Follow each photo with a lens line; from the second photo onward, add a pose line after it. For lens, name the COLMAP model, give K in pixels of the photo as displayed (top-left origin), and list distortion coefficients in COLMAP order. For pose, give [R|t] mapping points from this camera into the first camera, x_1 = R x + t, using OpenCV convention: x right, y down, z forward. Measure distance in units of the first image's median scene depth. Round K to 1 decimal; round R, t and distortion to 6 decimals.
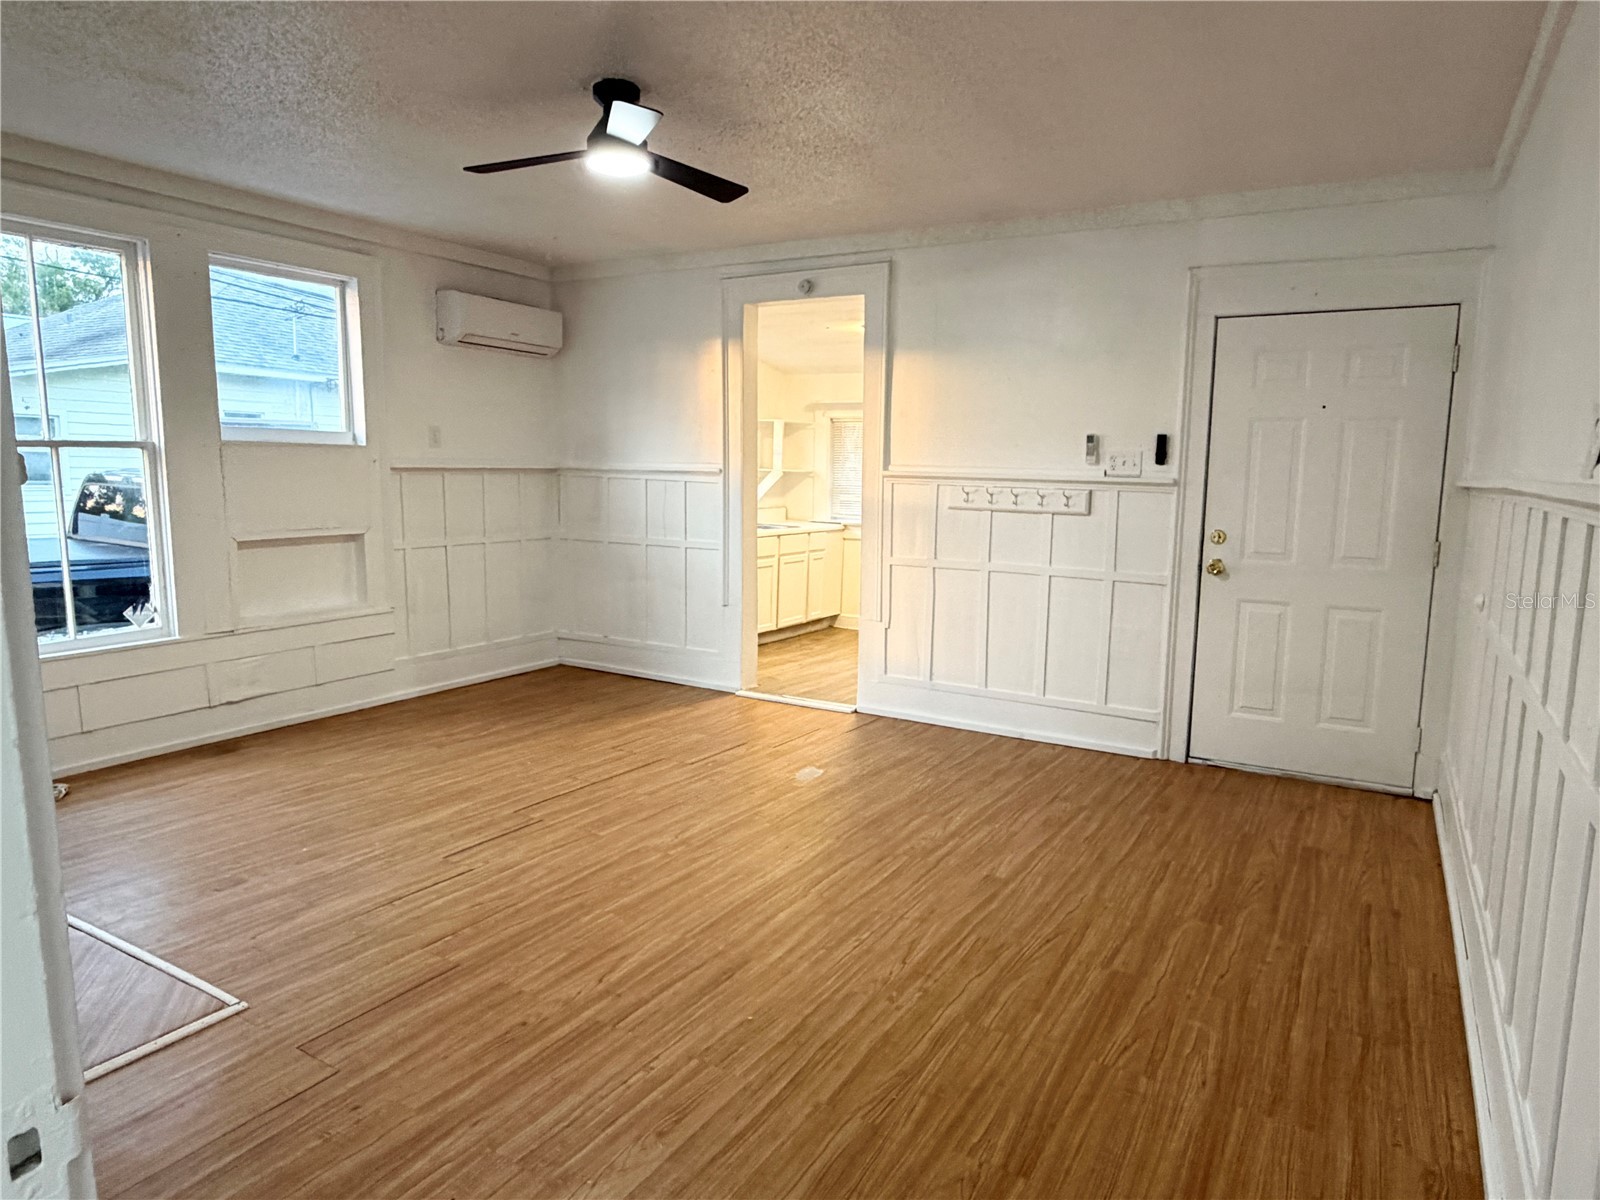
lens RADIAL K [[1001.0, 0, 800.0], [0, 1001.0, 600.0], [0, 0, 1]] dist [0.000974, 0.000217]
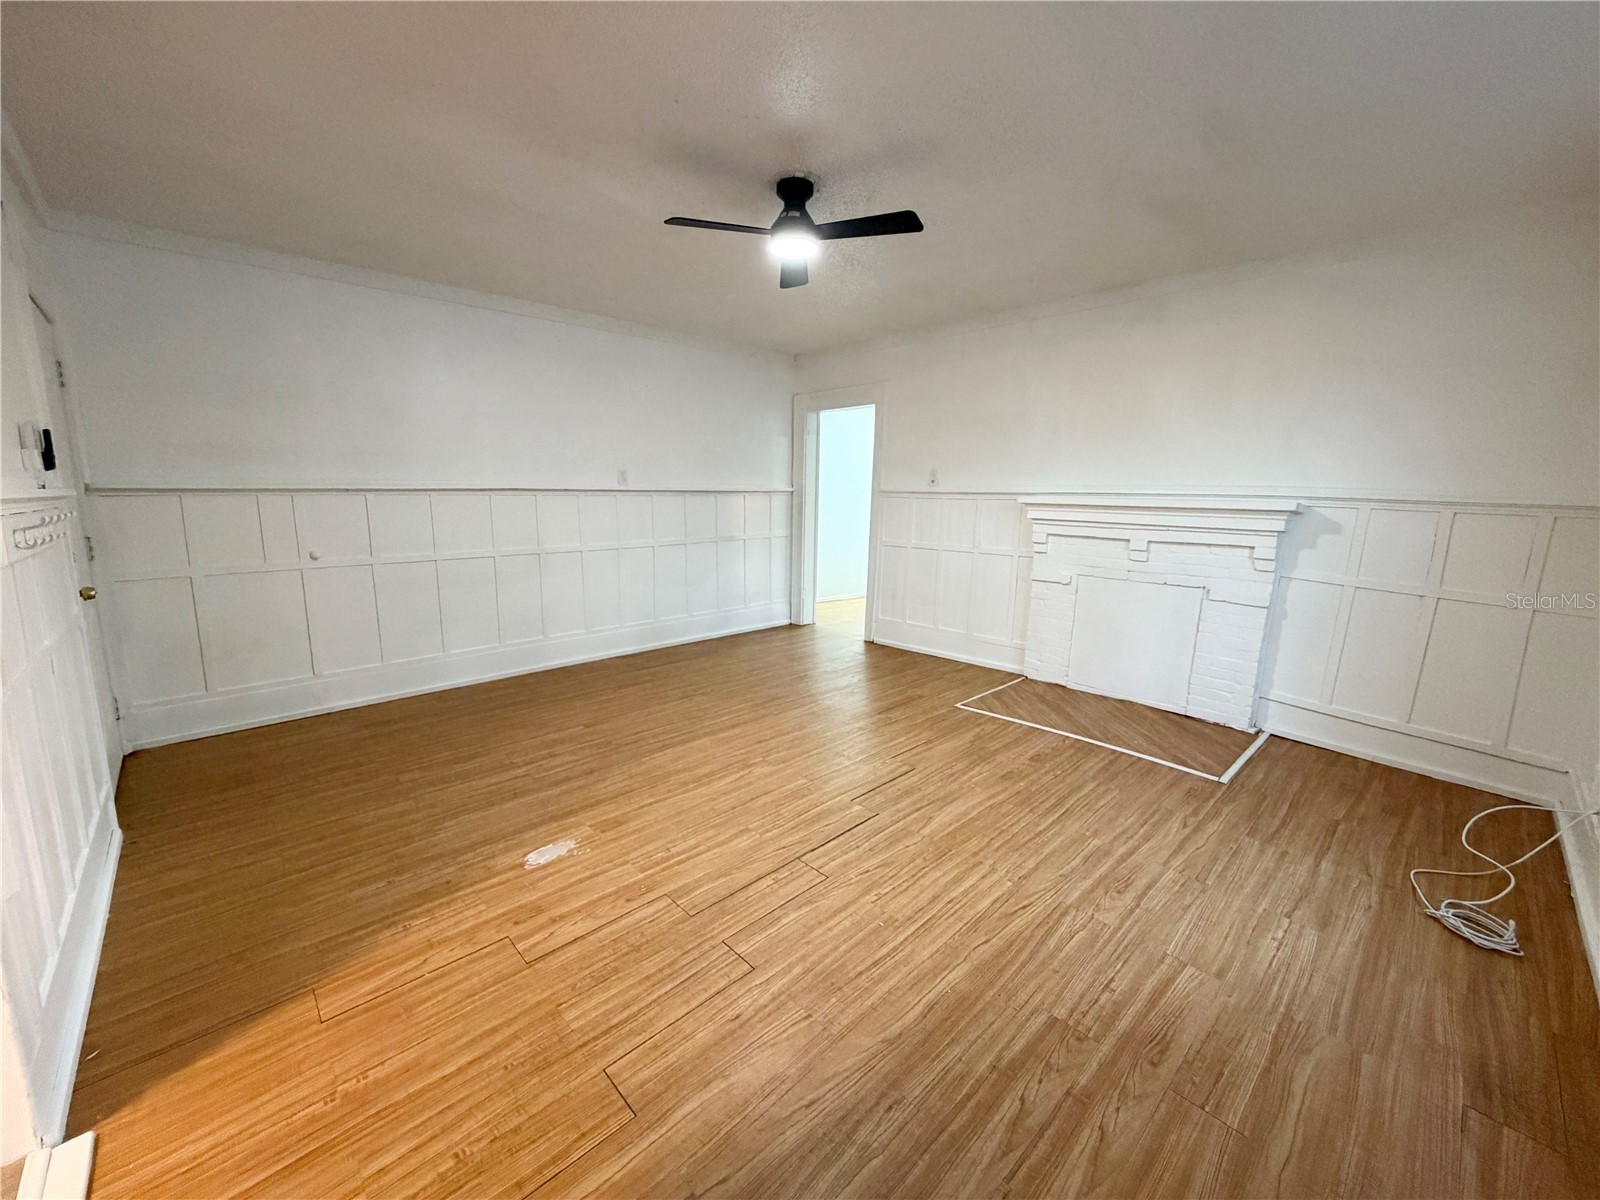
lens RADIAL K [[638.4, 0, 796.6], [0, 638.4, 597.4], [0, 0, 1]] dist [0.000316, -0.000196]
pose [[-0.959078, -0.073386, 0.273467, -0.409708], [0.012104, 0.954319, 0.298545, -0.240851], [-0.282884, 0.289637, -0.914378, 1.745883]]
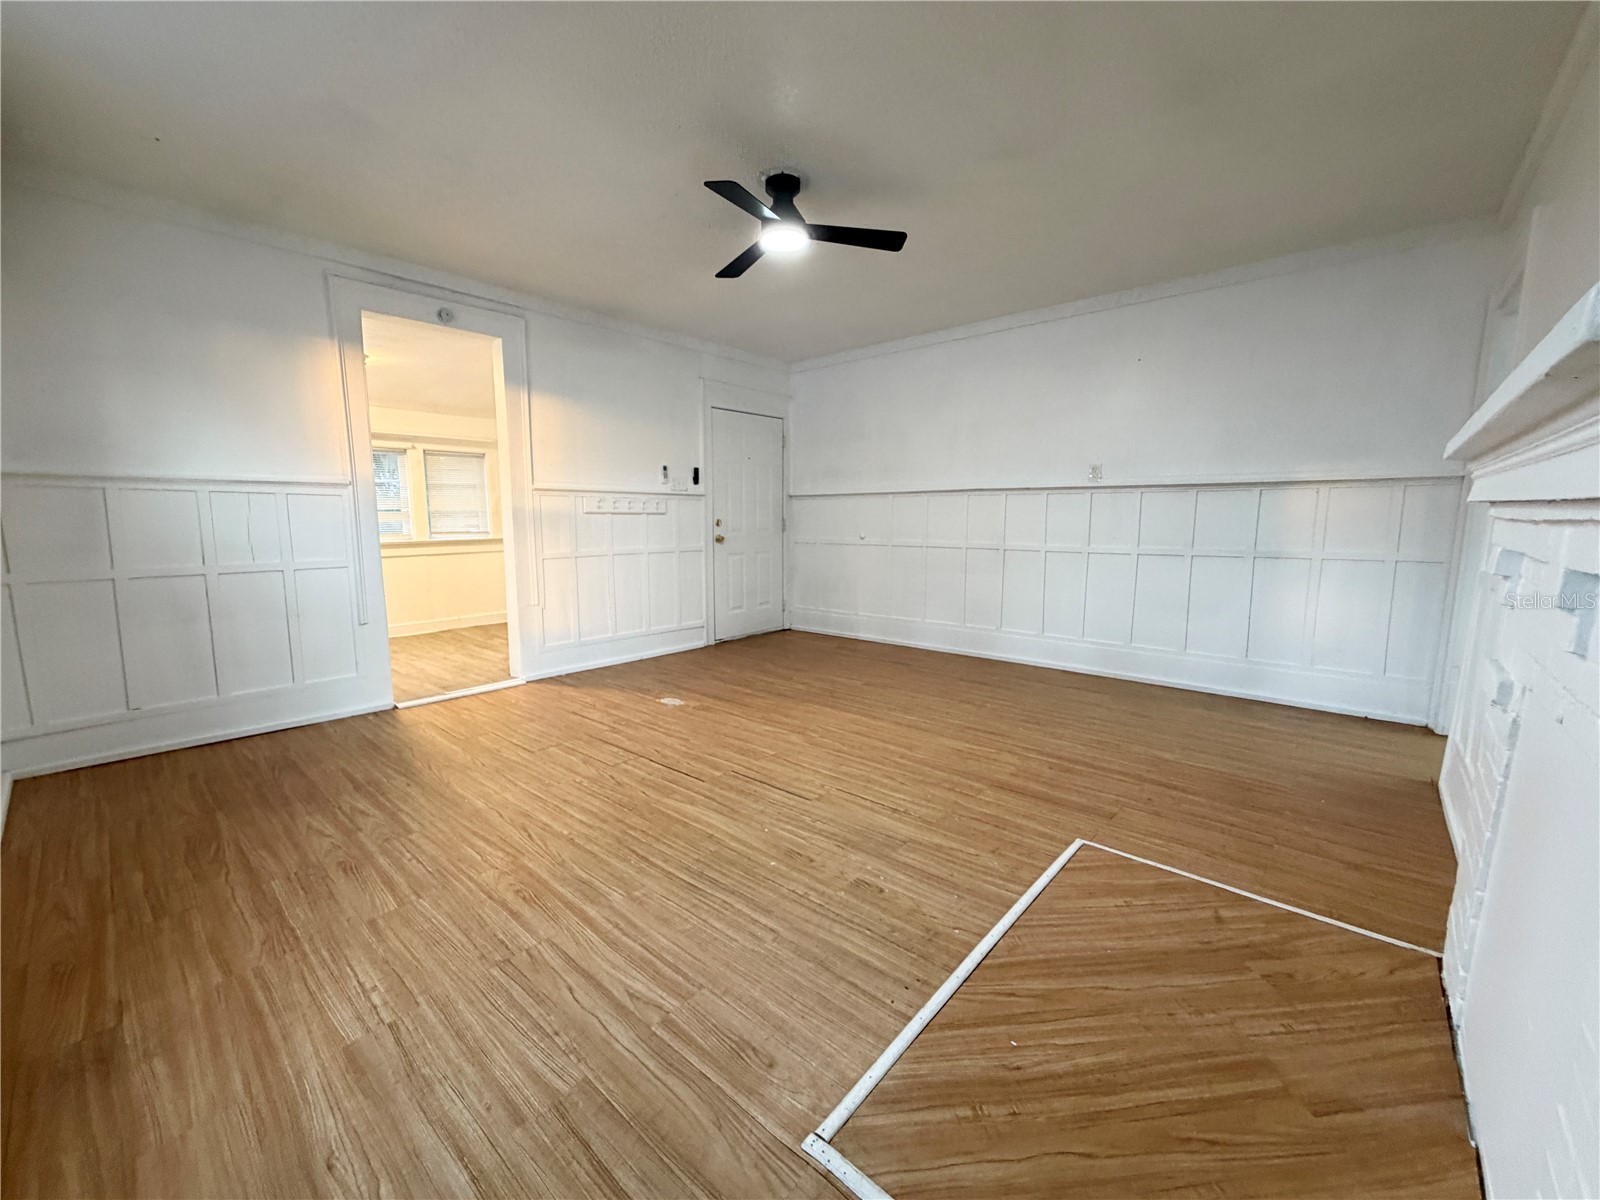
lens RADIAL K [[638.4, 0, 796.6], [0, 638.4, 597.4], [0, 0, 1]] dist [0.000316, -0.000196]
pose [[0.198543, -0.144227, 0.969422, -1.007191], [0.135209, 0.983686, 0.118658, -0.062502], [-0.970721, 0.107516, 0.214805, 0.800984]]
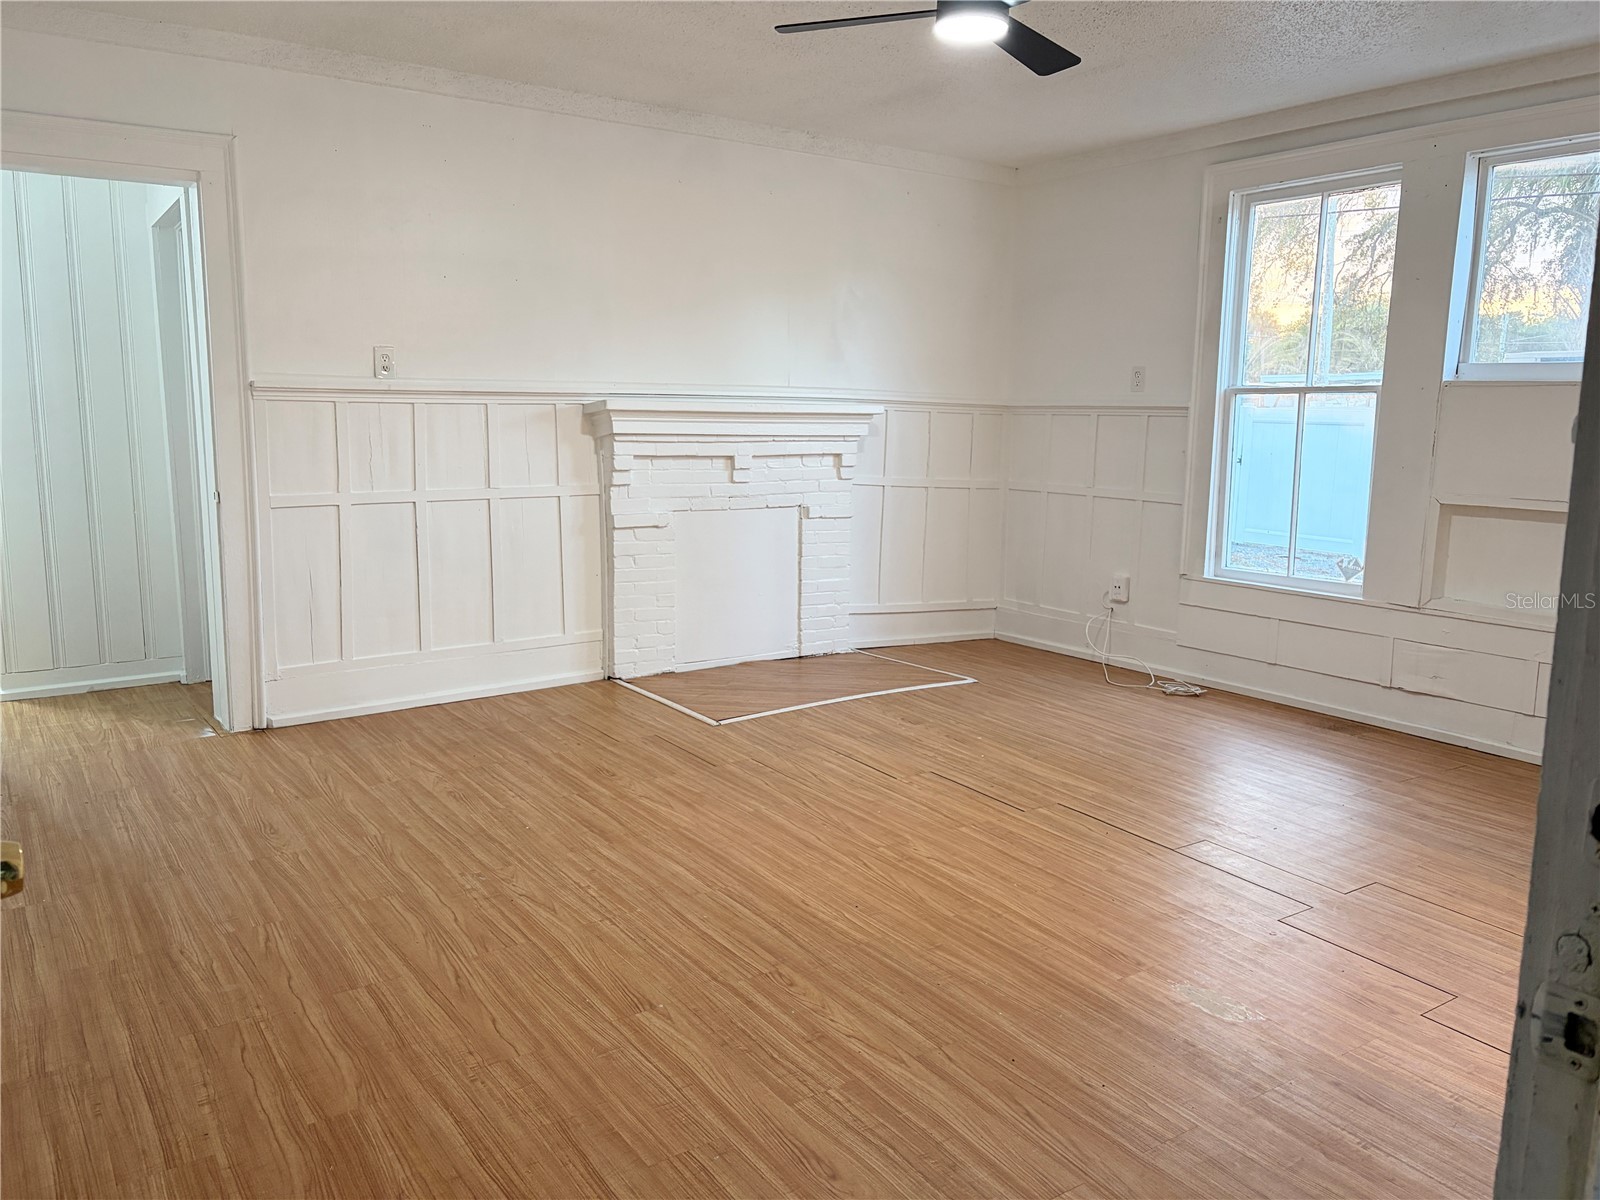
lens RADIAL K [[1206.2, 0, 796.9], [0, 1206.2, 593.9], [0, 0, 1]] dist [0.065431, -0.074355]
pose [[-0.421365, 0.121850, -0.898668, 0.797230], [-0.143538, 0.969481, 0.198753, -0.151982], [0.895460, 0.212741, -0.391015, 1.284153]]
